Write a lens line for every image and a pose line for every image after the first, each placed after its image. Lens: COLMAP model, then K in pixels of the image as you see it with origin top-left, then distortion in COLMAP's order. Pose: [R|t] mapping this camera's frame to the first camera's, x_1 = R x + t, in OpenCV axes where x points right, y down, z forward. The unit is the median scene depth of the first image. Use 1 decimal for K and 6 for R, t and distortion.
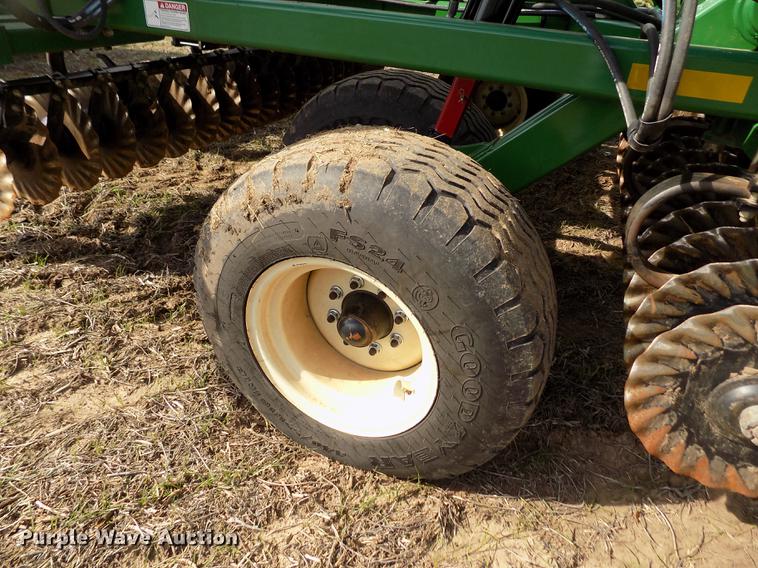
lens RADIAL K [[514.1, 0, 383.5], [0, 514.1, 281.1], [0, 0, 1]] dist [-0.079181, 0.088467]
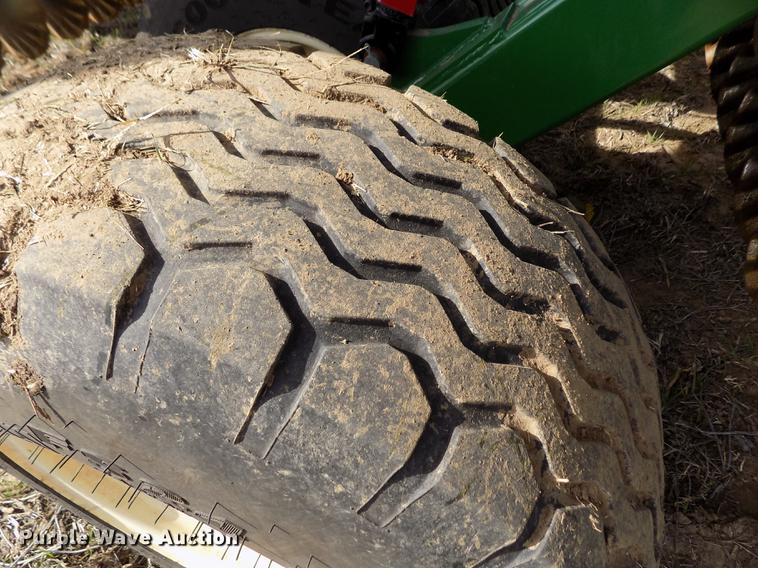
lens RADIAL K [[514.1, 0, 383.5], [0, 514.1, 281.1], [0, 0, 1]] dist [-0.079181, 0.088467]
pose [[0.995202, -0.089387, -0.039779, 0.102662], [0.096891, 0.956873, 0.273873, -0.178265], [0.013582, -0.276413, 0.960943, 0.487443]]
